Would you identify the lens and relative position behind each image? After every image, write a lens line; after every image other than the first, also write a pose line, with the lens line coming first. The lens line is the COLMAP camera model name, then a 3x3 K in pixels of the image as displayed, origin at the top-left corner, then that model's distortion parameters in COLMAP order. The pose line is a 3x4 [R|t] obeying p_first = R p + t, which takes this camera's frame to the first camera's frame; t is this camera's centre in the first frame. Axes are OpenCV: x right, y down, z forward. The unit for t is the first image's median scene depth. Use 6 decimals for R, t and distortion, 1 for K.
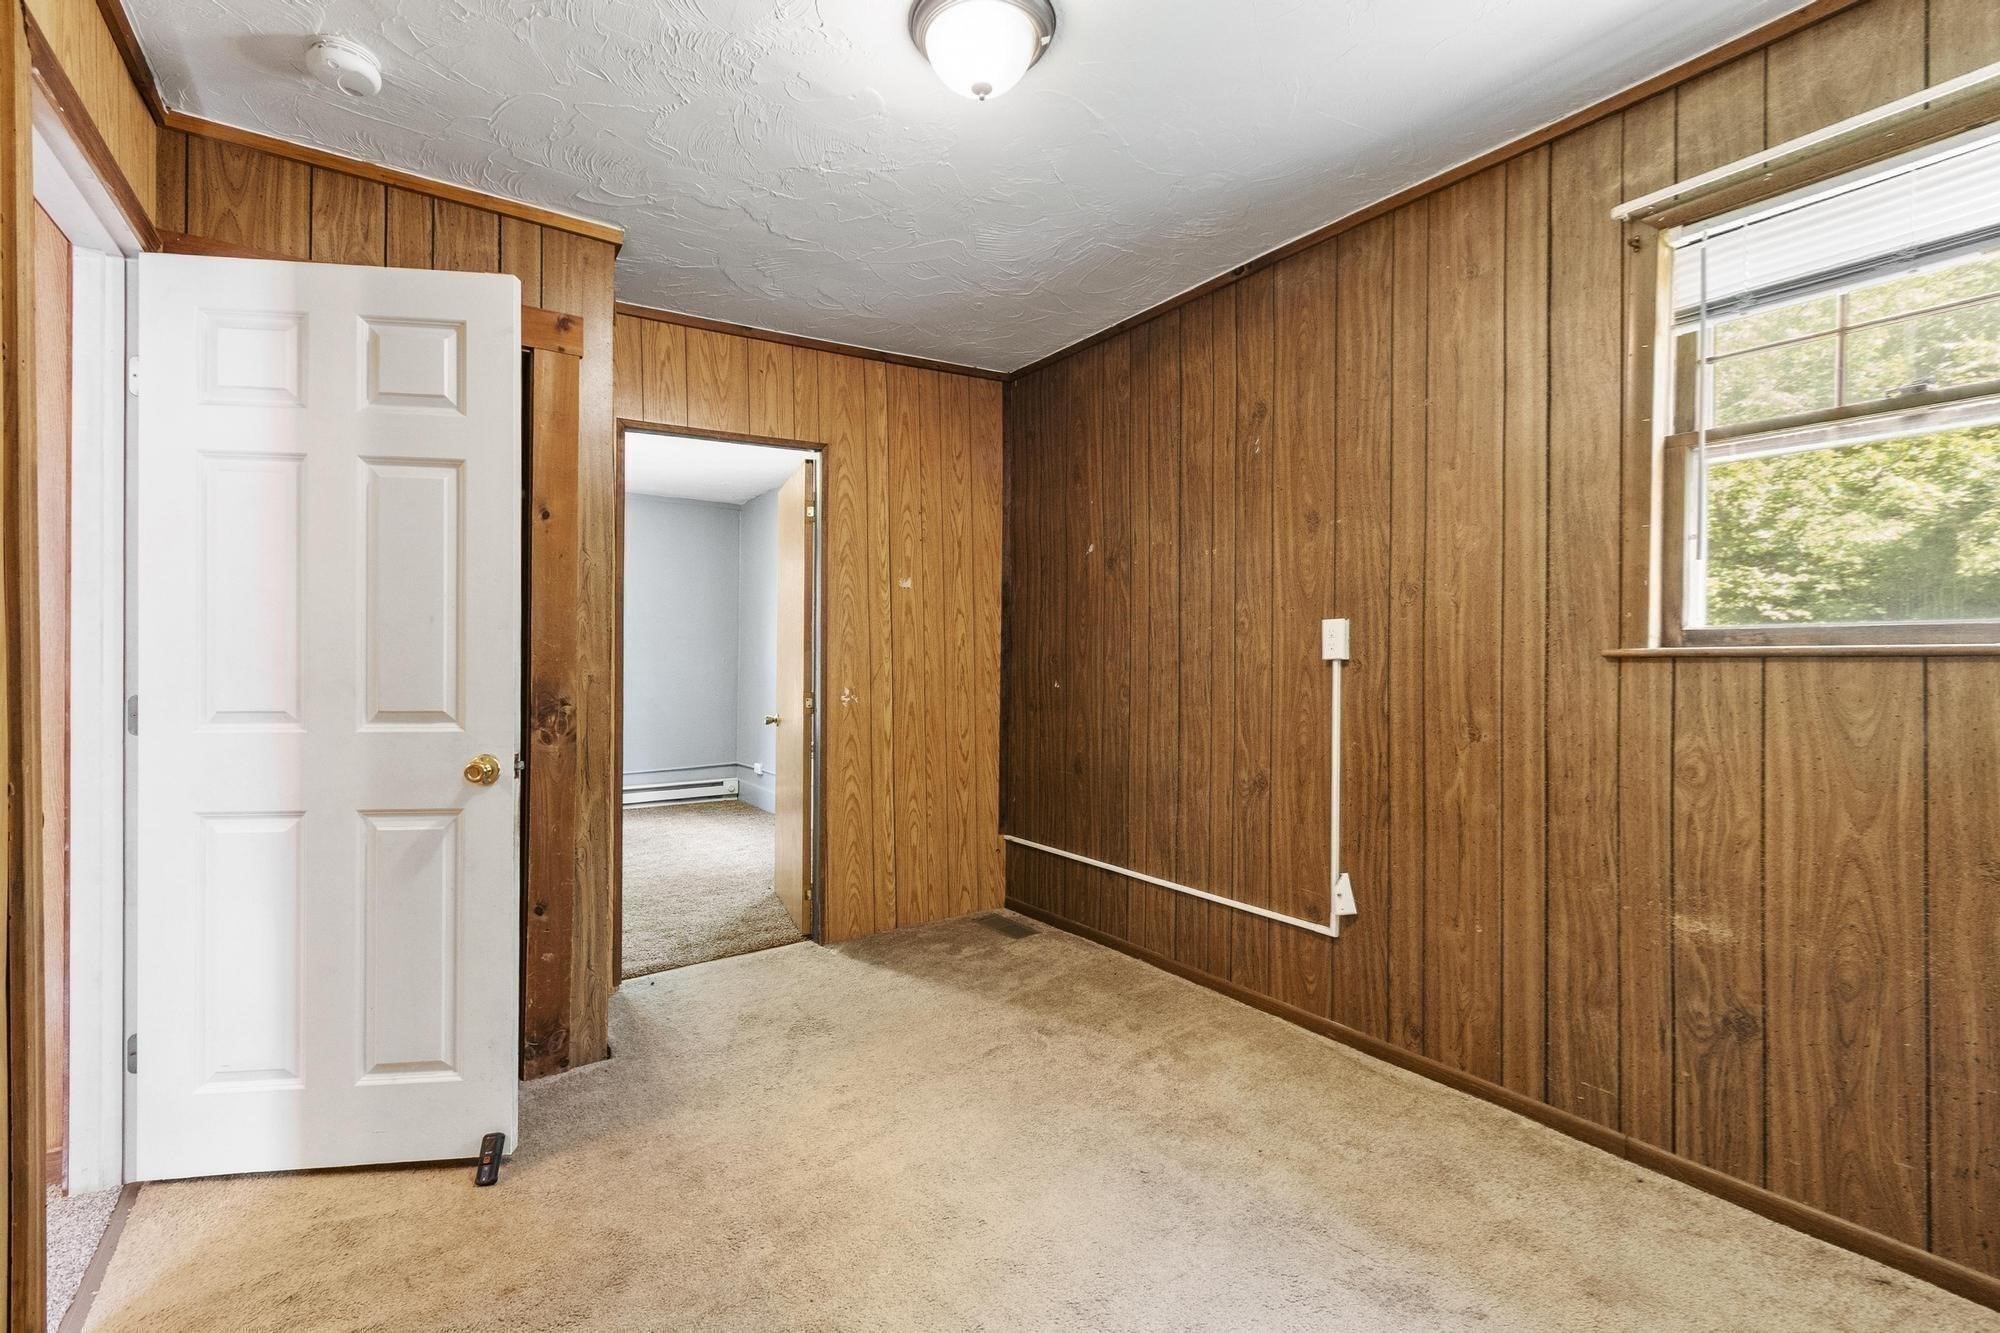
lens RADIAL K [[870.2, 0, 1000.4], [0, 870.2, 667.9], [0, 0, 1]] dist [-0.004669, 0.000062]
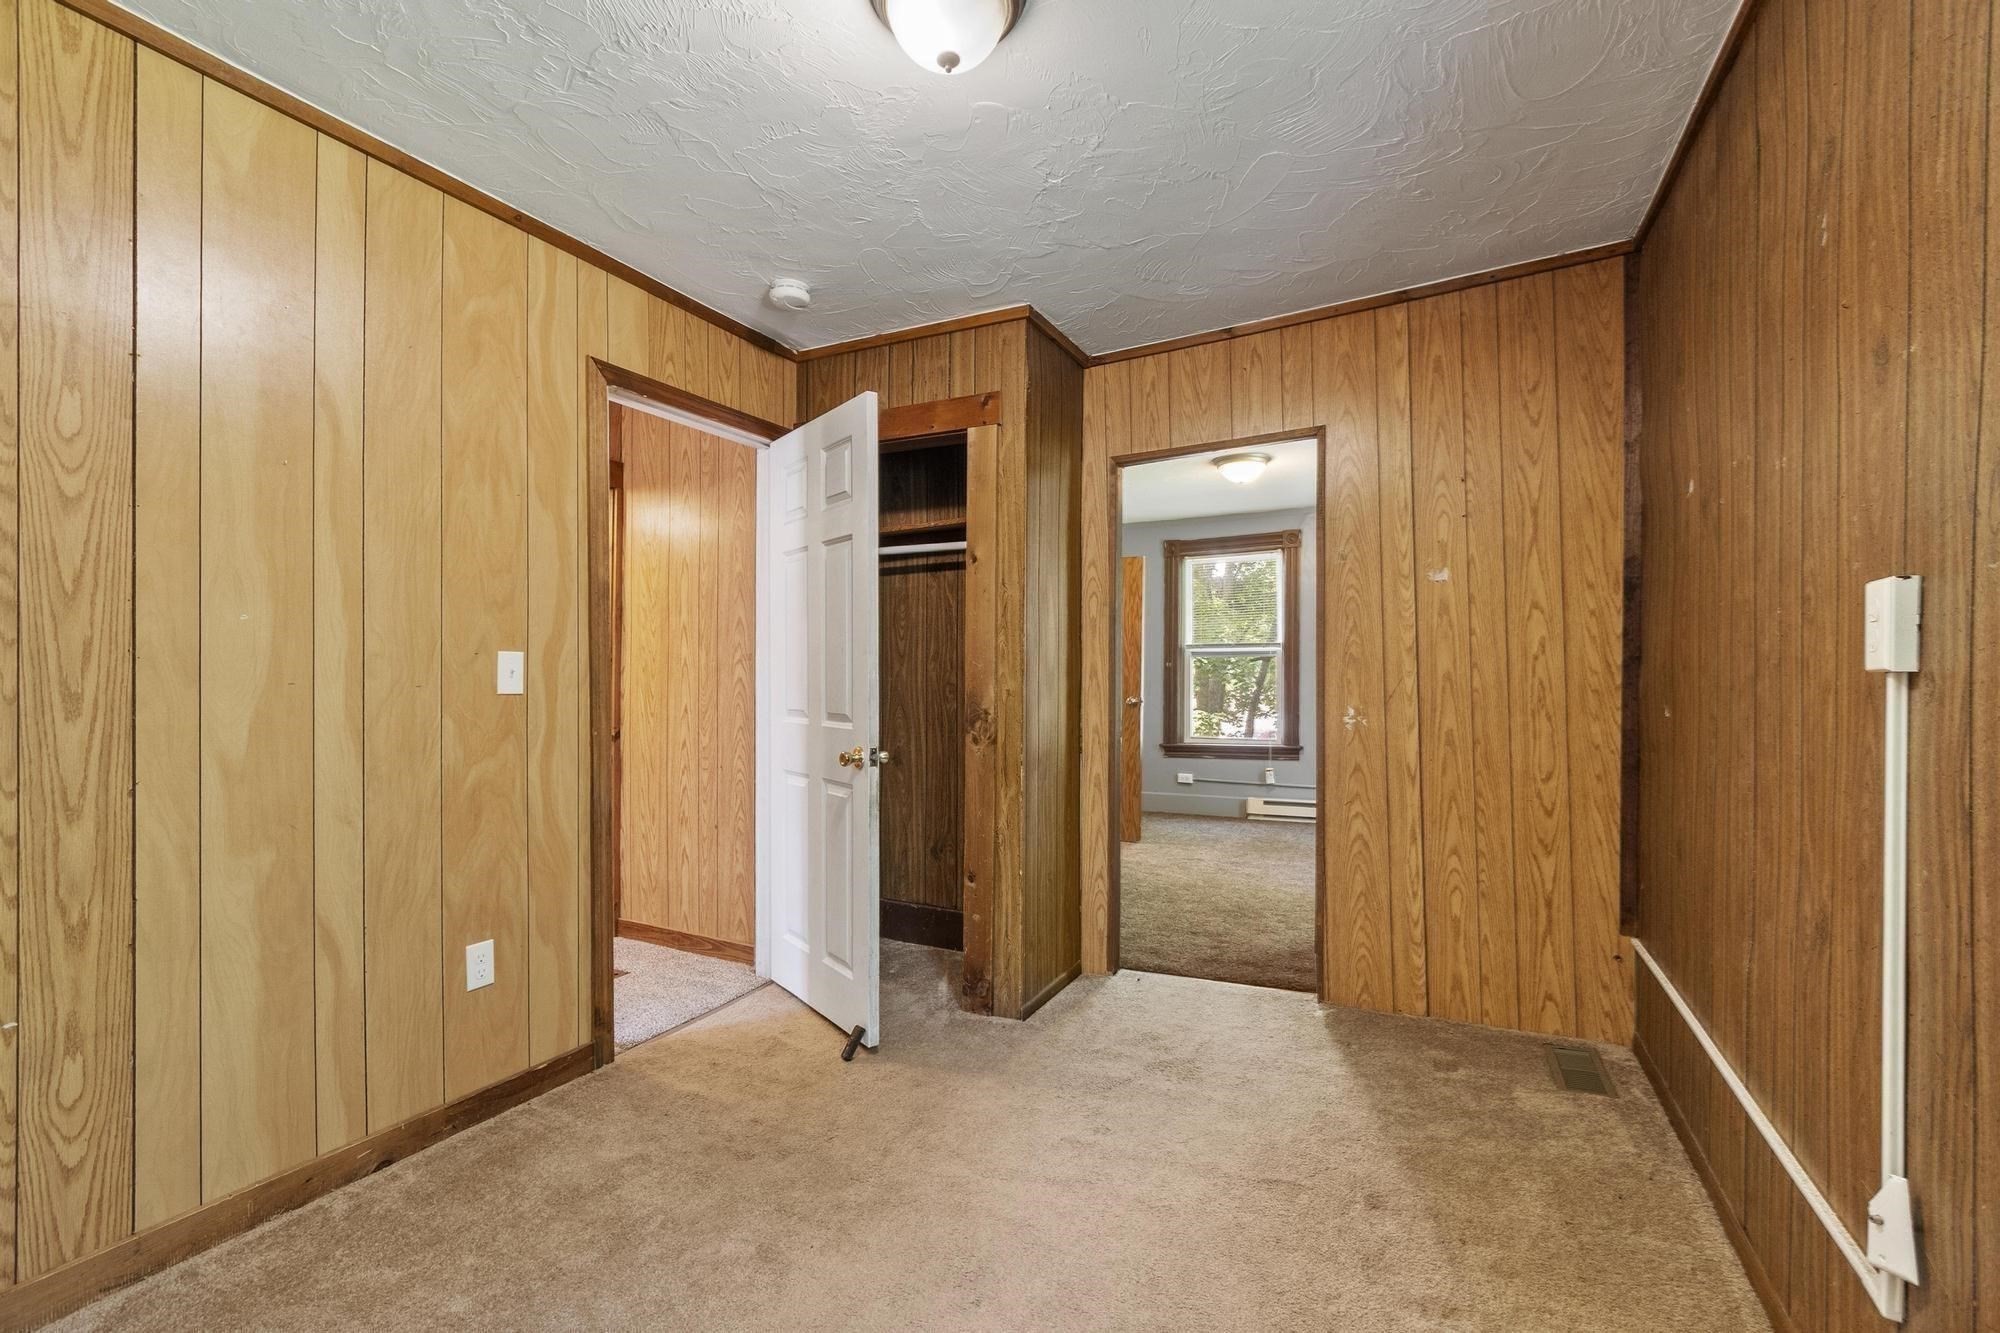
lens RADIAL K [[870.2, 0, 1002.2], [0, 870.2, 673.7], [0, 0, 1]] dist [-0.004669, 0.000062]
pose [[0.482513, -0.005084, -0.875874, 0.396479], [-0.001615, 0.999976, -0.006694, -0.003611], [0.875888, 0.004644, 0.482493, 0.296120]]
